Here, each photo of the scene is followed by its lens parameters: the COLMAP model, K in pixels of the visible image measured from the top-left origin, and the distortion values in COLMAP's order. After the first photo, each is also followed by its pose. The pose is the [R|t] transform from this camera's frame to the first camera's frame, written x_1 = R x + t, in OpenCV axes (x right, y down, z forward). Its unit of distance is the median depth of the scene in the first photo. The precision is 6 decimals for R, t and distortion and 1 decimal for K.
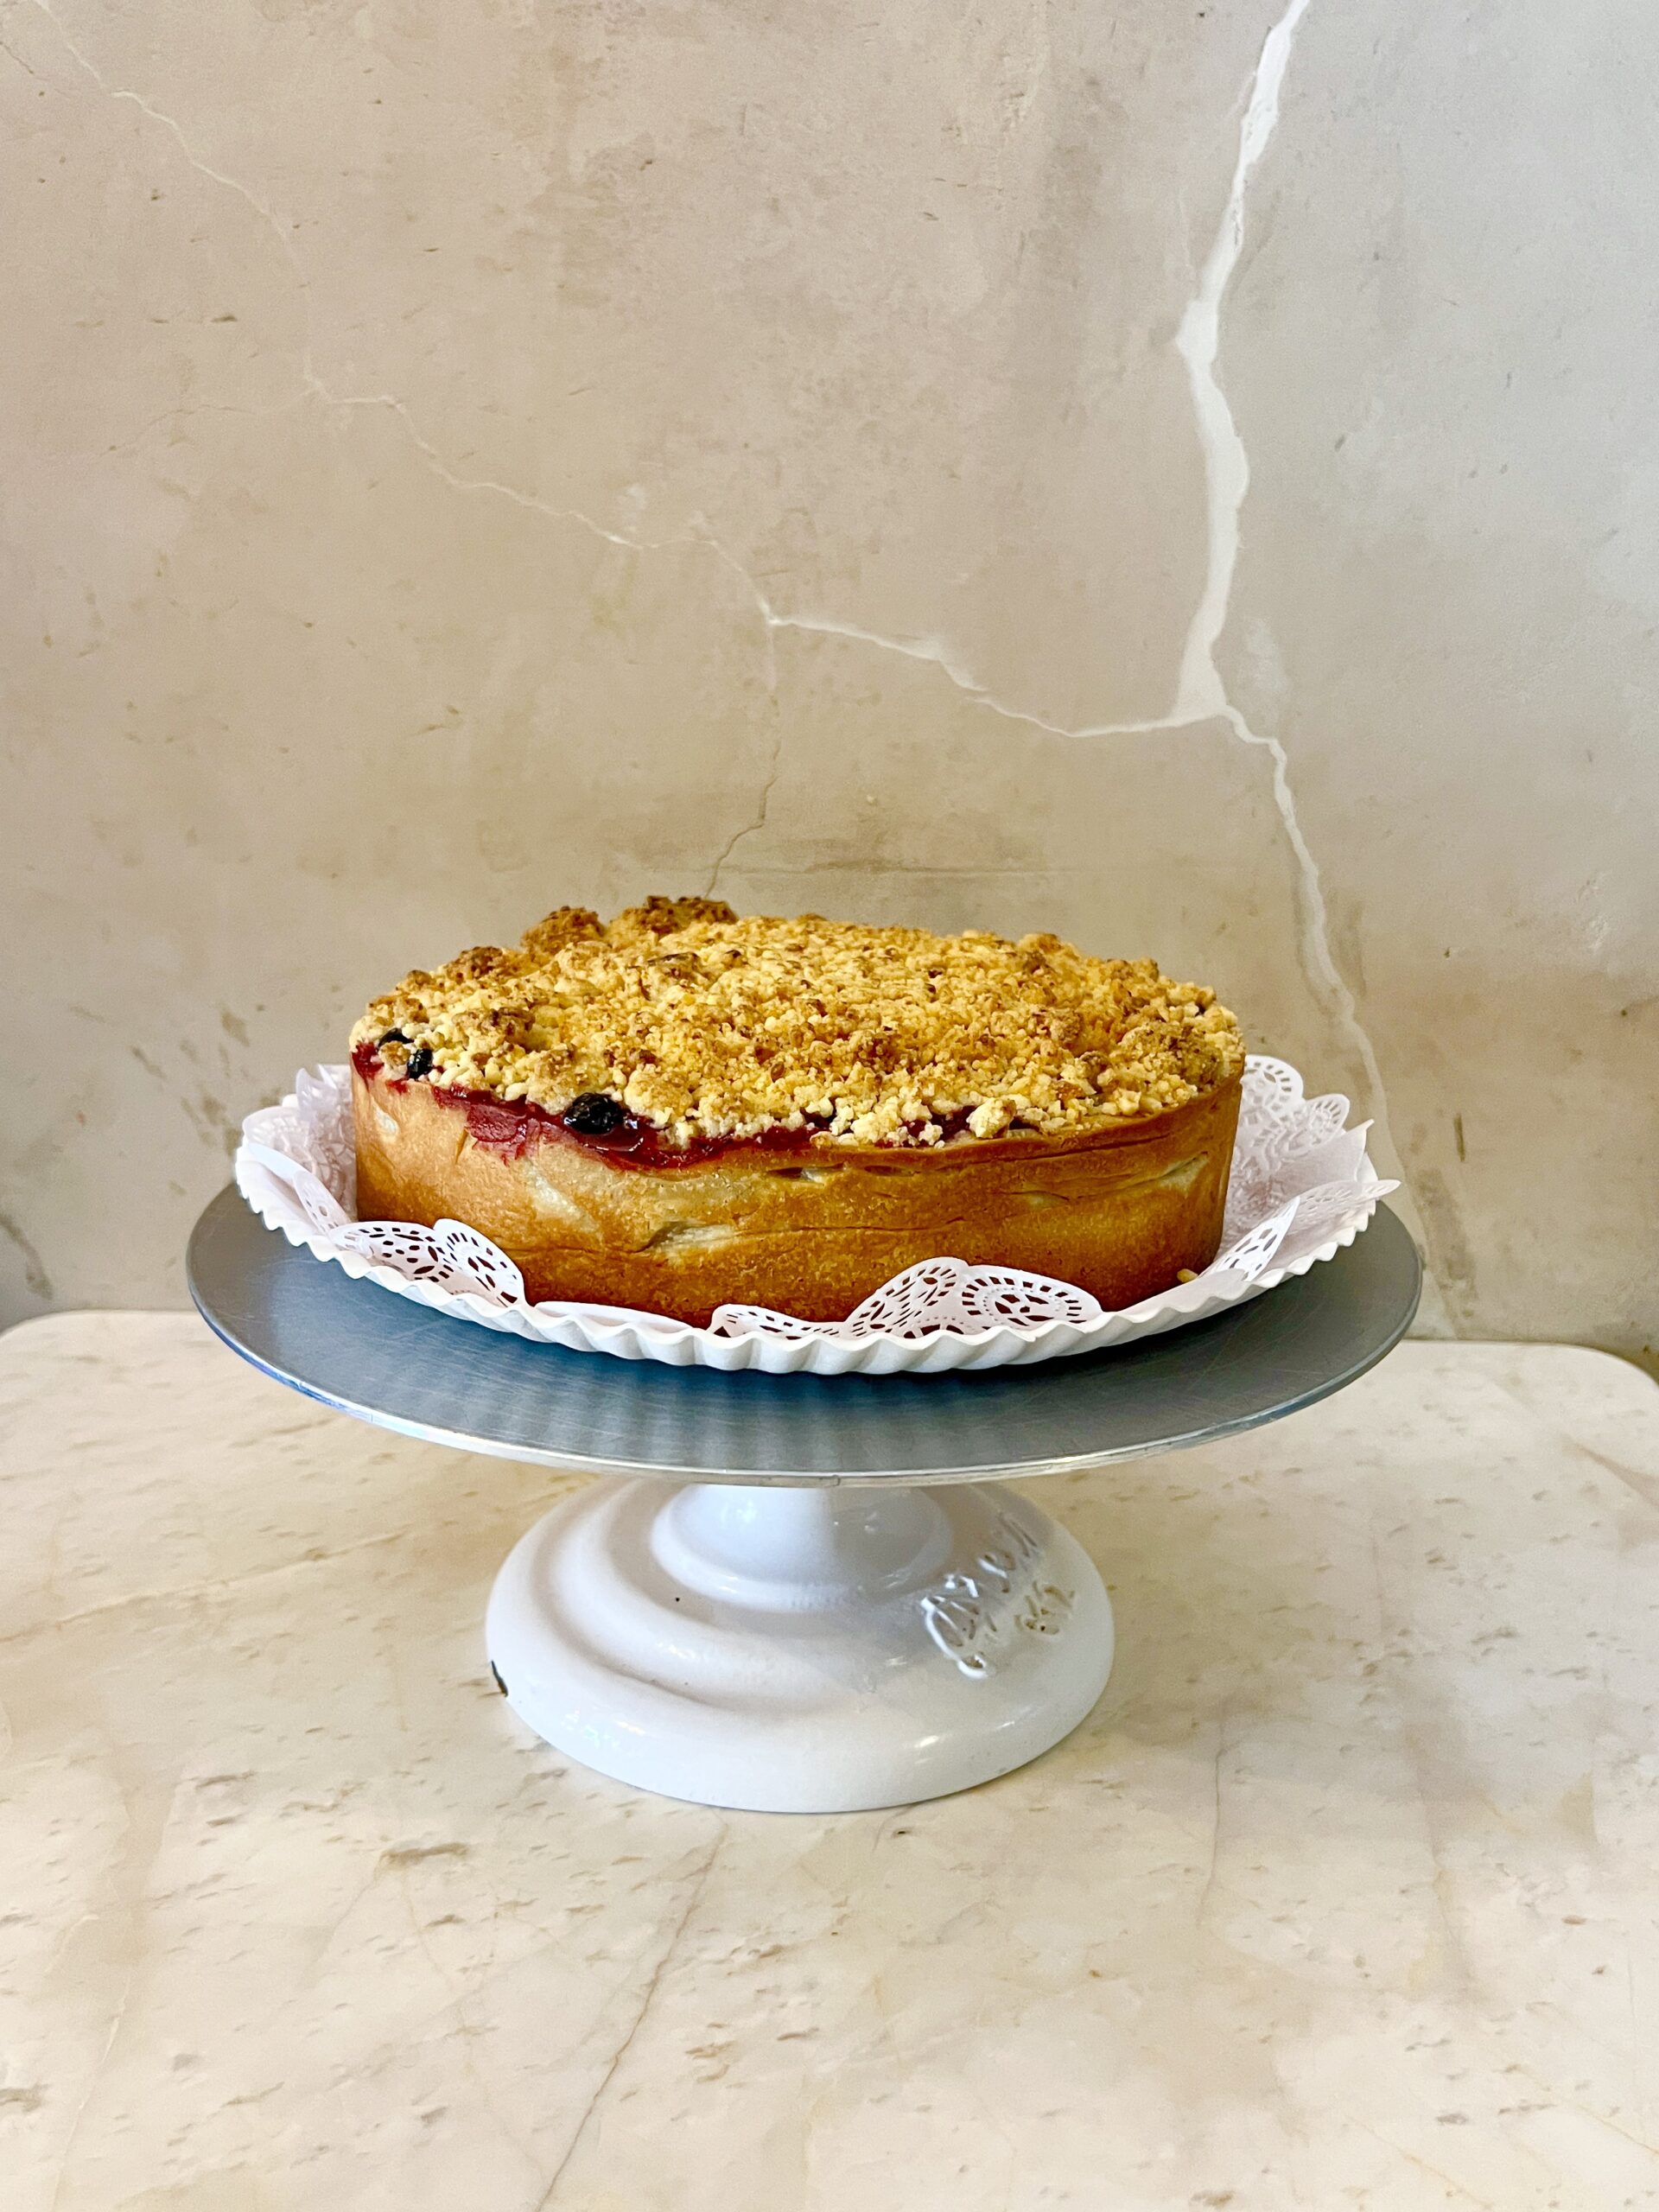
lens RADIAL K [[1675.7, 0, 829.5], [0, 1675.7, 1106.0], [0, 0, 1]] dist [-0.000415, -0.000042]
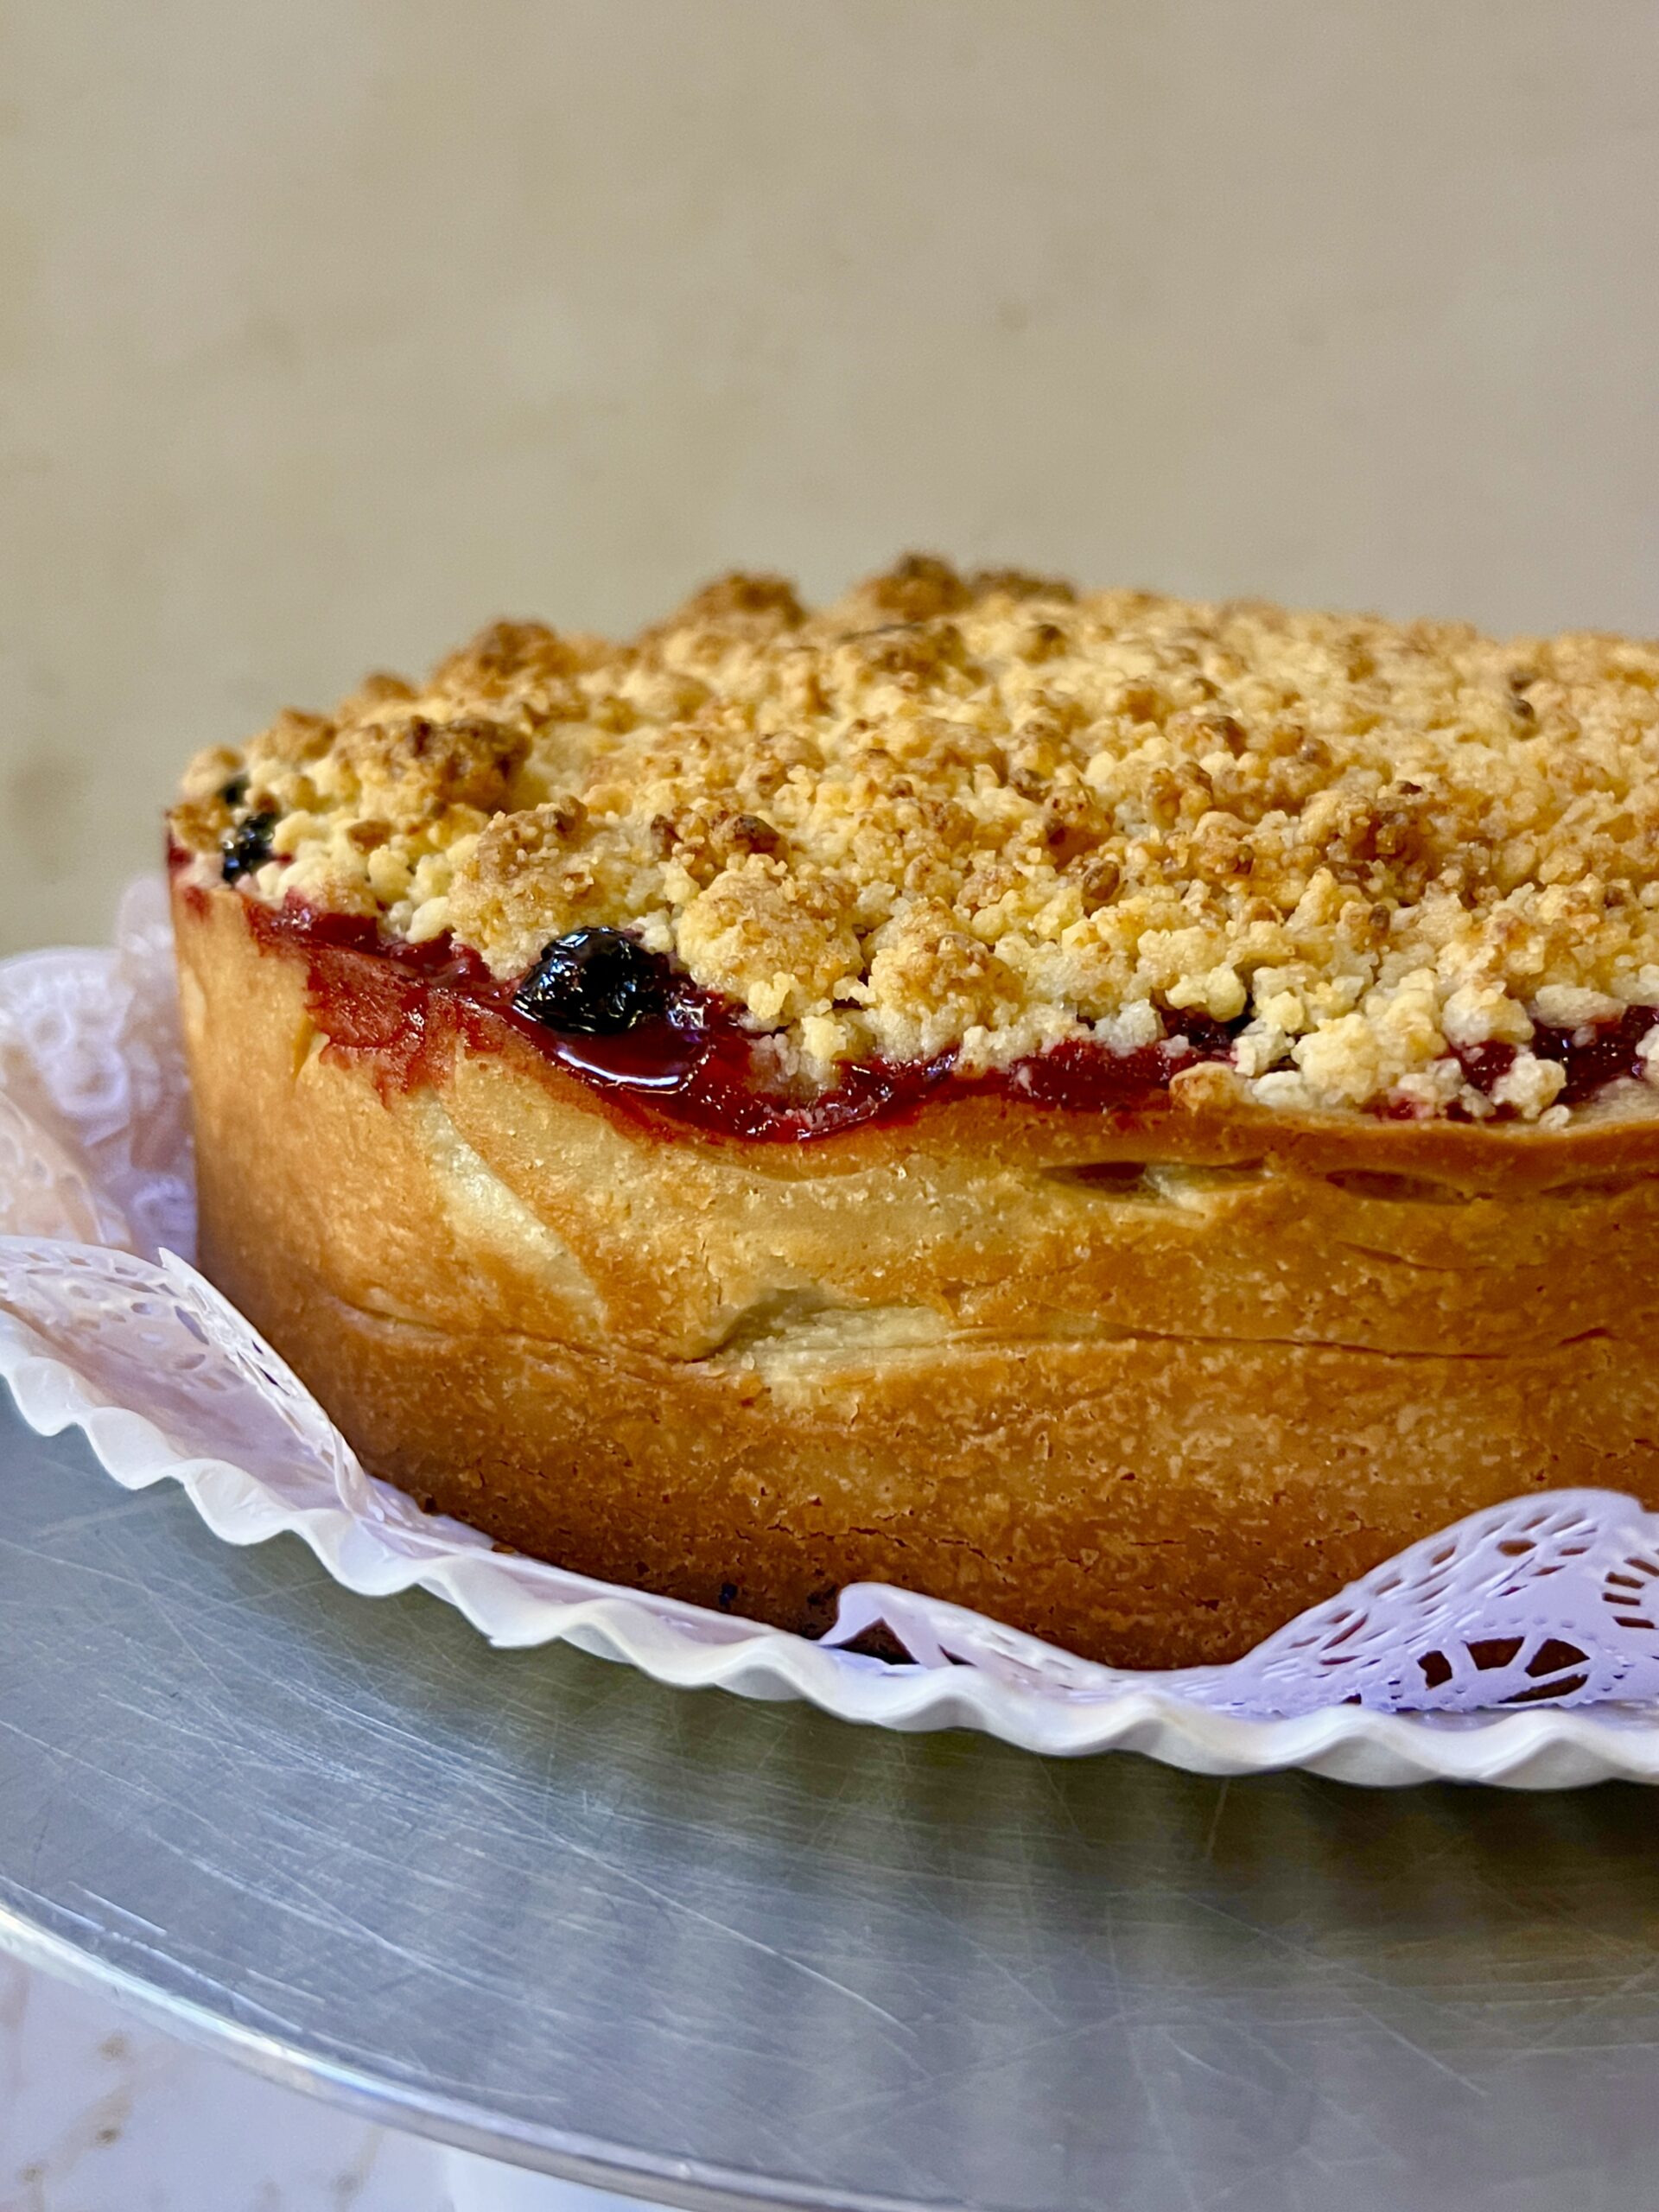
lens RADIAL K [[2786.5, 0, 830.6], [0, 2786.5, 1222.9], [0, 0, 1]] dist [-0.090539, 0.000709]
pose [[0.986800, 0.055419, -0.152168, 0.007398], [-0.042538, 0.995331, 0.086637, 0.001970], [0.156259, -0.079020, 0.984550, 0.400322]]
